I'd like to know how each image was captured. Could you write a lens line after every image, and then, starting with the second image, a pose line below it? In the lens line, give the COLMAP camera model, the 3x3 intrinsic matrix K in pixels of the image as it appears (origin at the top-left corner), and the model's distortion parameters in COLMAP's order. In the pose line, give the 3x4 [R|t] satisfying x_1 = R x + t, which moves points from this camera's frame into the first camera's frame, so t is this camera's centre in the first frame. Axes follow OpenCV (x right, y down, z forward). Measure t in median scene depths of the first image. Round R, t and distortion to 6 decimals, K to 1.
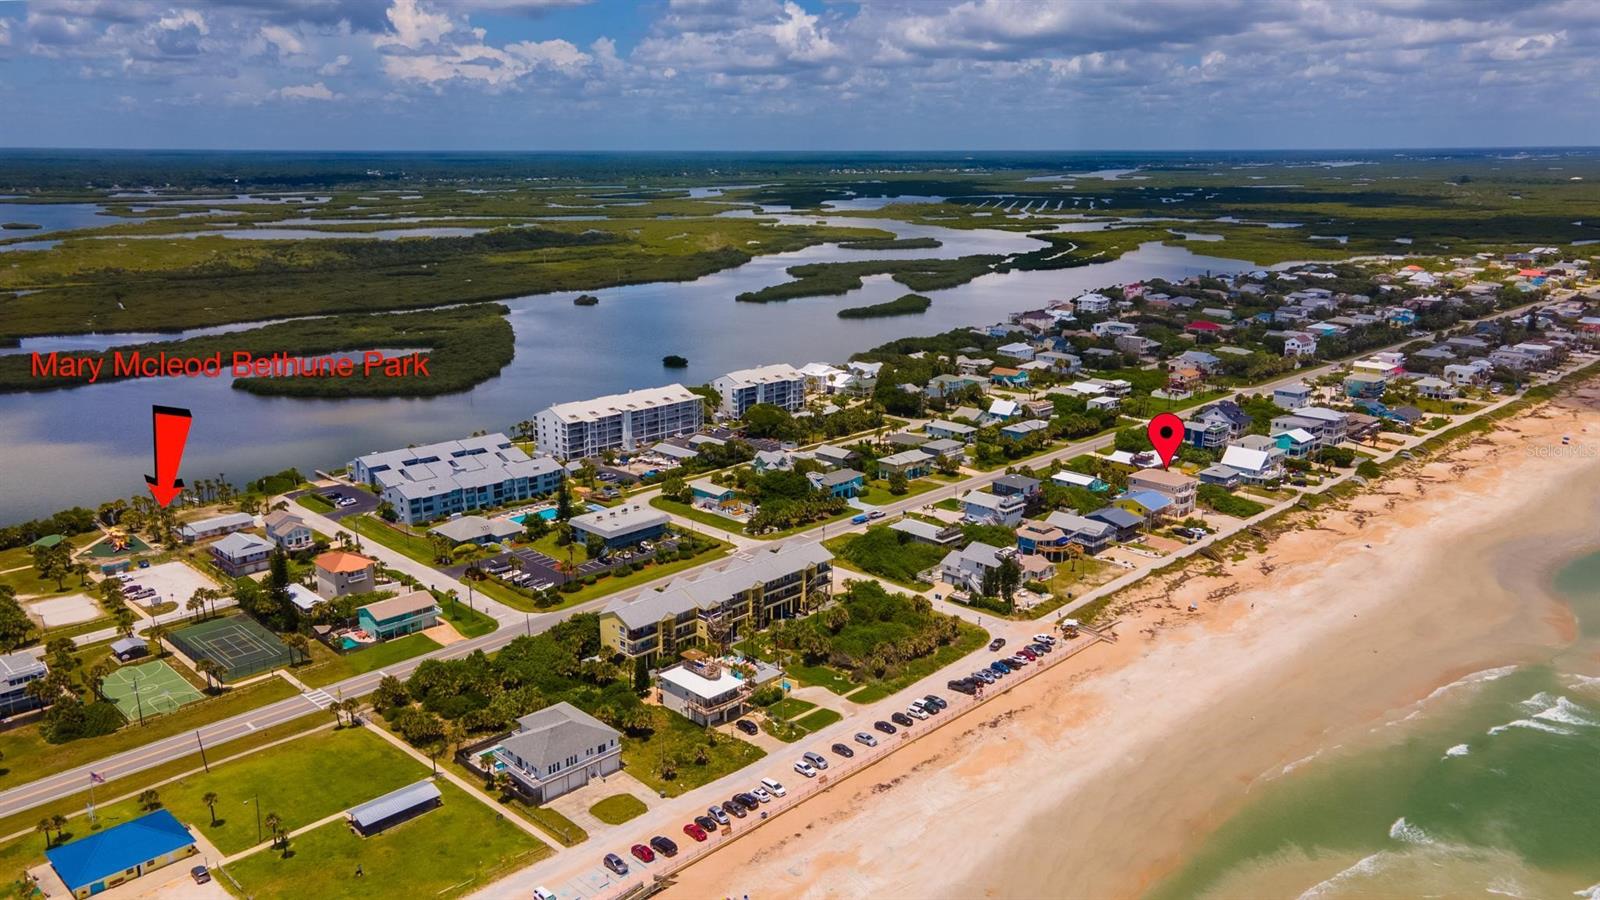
lens RADIAL K [[1192.1, 0, 800.0], [0, 1192.1, 450.0], [0, 0, 1]] dist [0.038181, 0.004121]
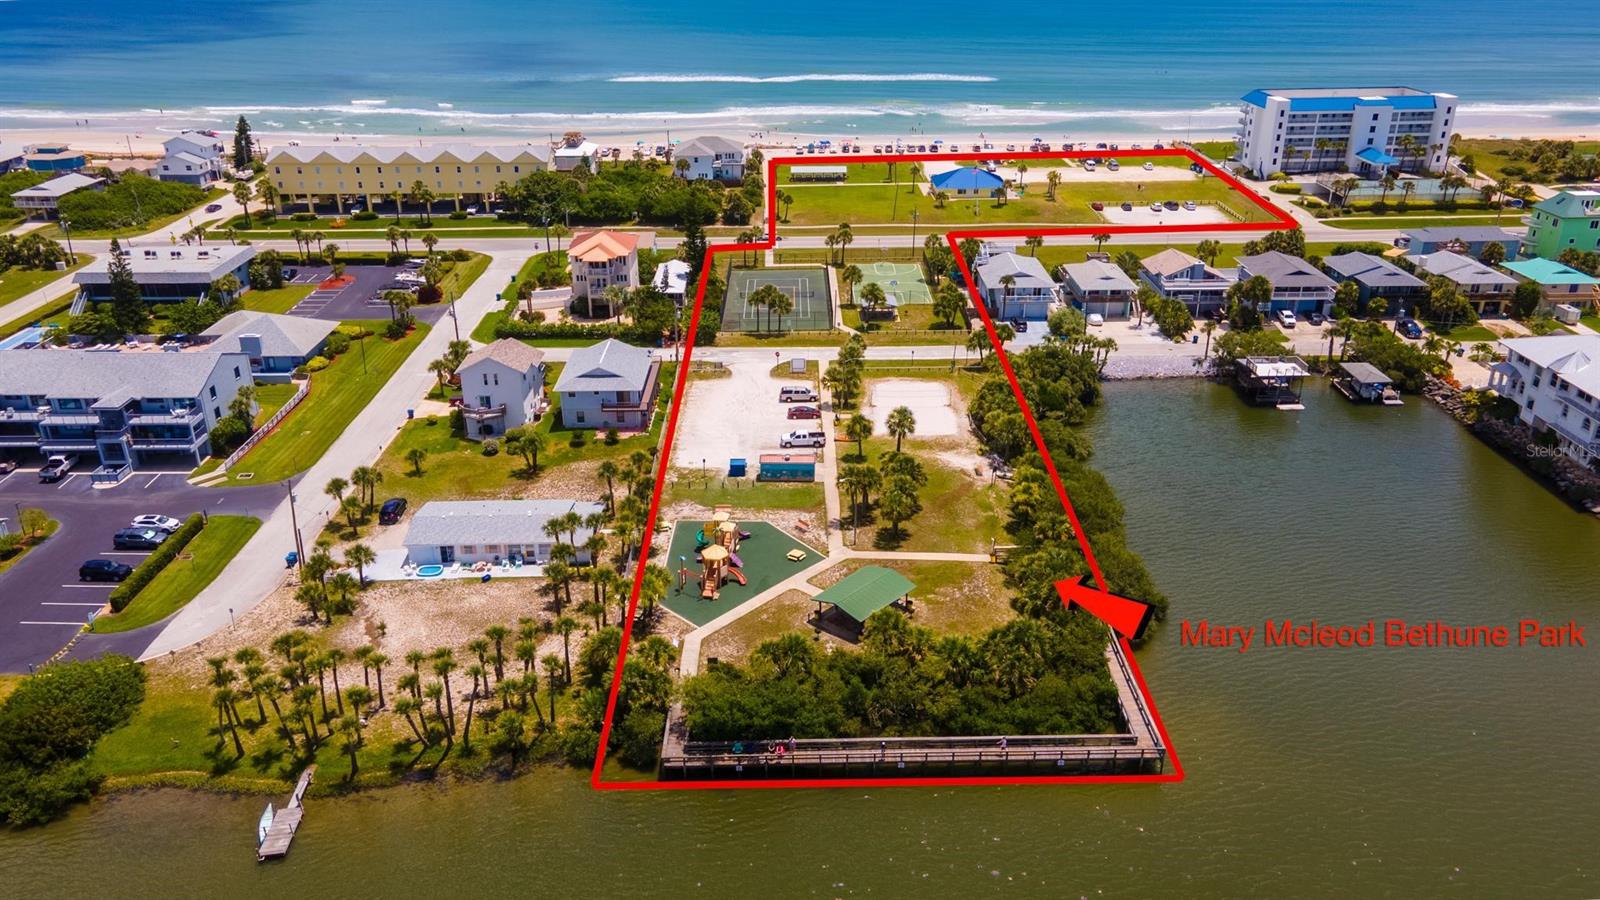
lens RADIAL K [[1210.5, 0, 803.8], [0, 1210.5, 447.2], [0, 0, 1]] dist [0.038163, 0.009768]
pose [[-0.714422, -0.275045, 0.643391, -0.658355], [0.178239, 0.817636, 0.547451, -0.121865], [-0.676633, 0.505788, -0.535113, 0.943388]]
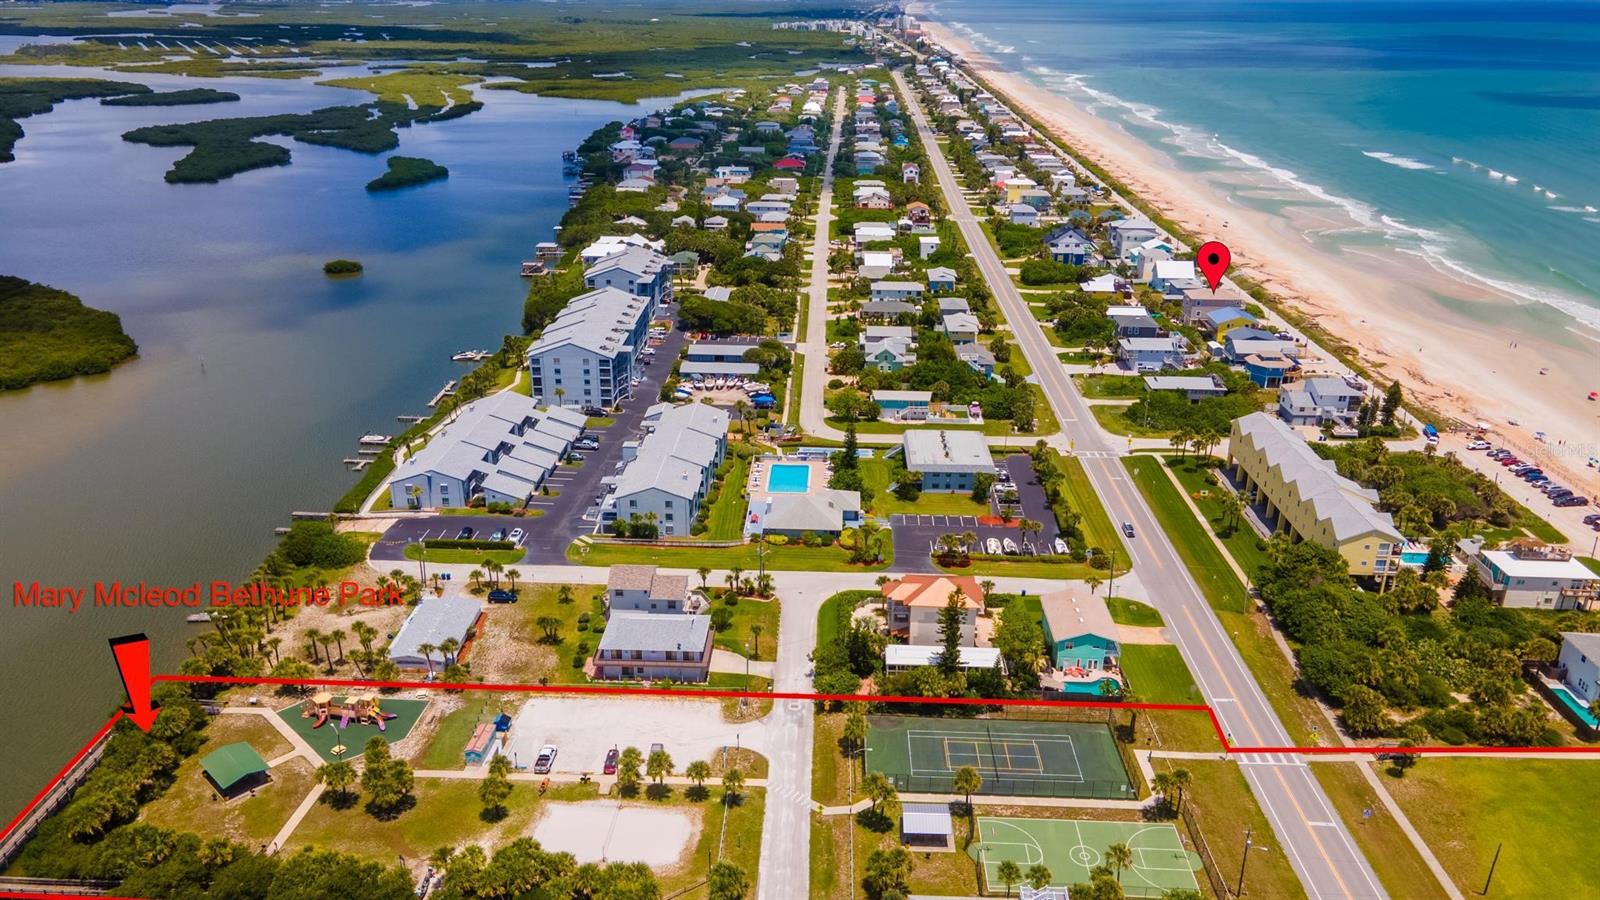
lens RADIAL K [[1167.4, 0, 803.9], [0, 1167.4, 450.0], [0, 0, 1]] dist [0.026008, 0.030157]
pose [[0.731196, -0.241212, 0.638098, -0.584928], [0.157047, 0.969795, 0.186639, -0.083903], [-0.663843, -0.036258, 0.746992, 0.389512]]
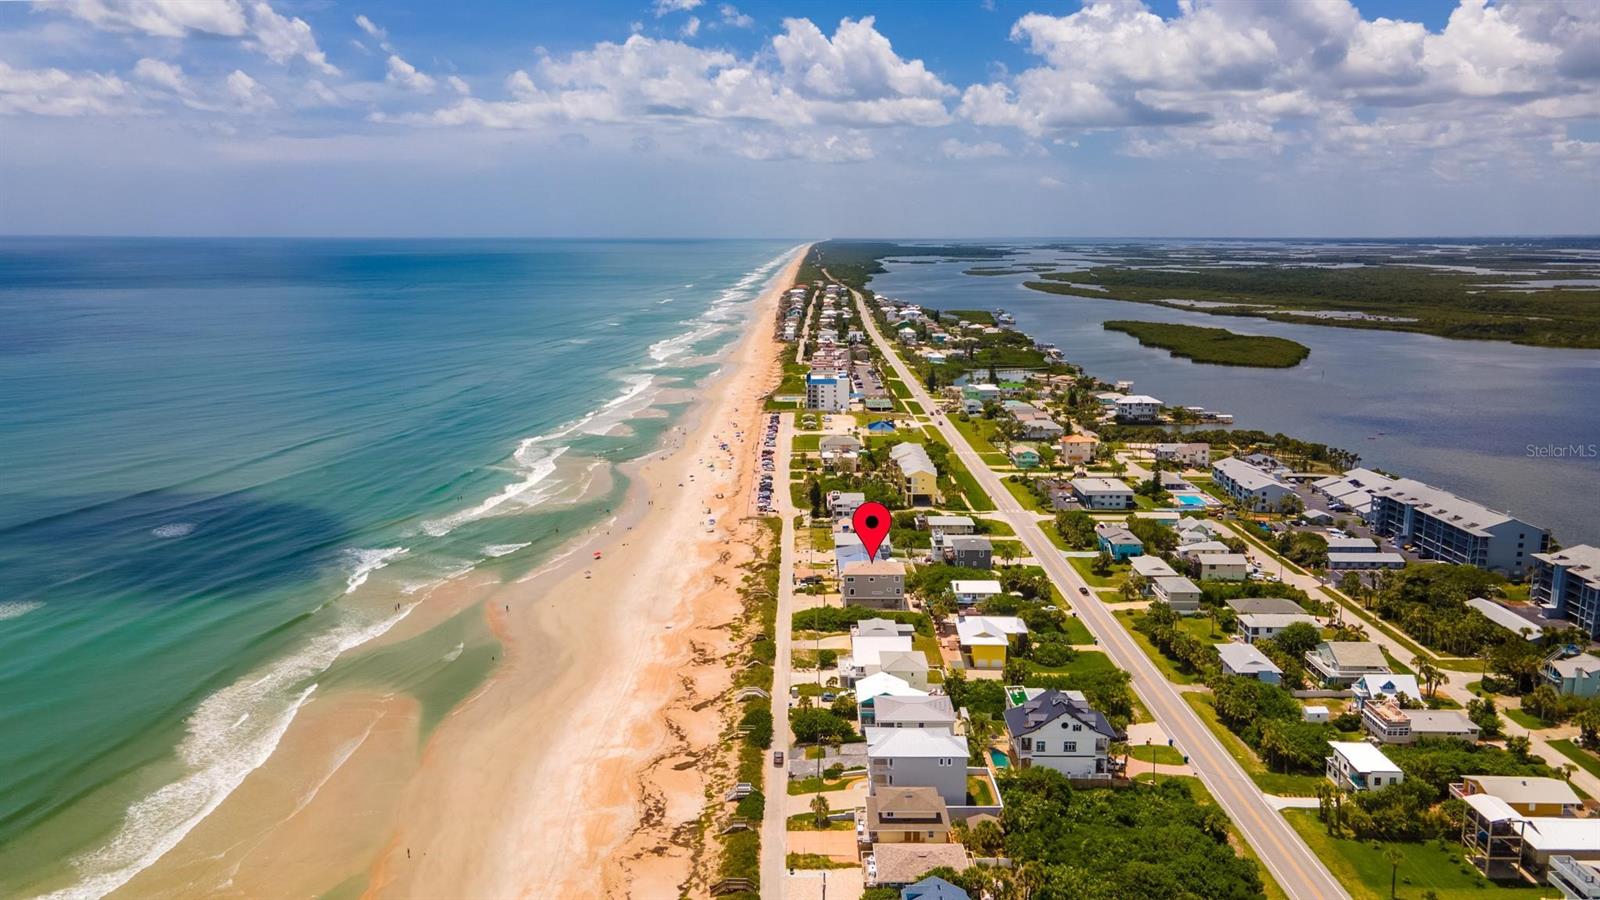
lens RADIAL K [[1165.9, 0, 805.2], [0, 1165.9, 470.1], [0, 0, 1]] dist [0.021276, 0.038872]
pose [[-0.705137, 0.143018, -0.694498, 0.821264], [-0.174829, 0.914143, 0.365756, -0.314522], [0.687180, 0.379326, -0.619592, 1.287447]]
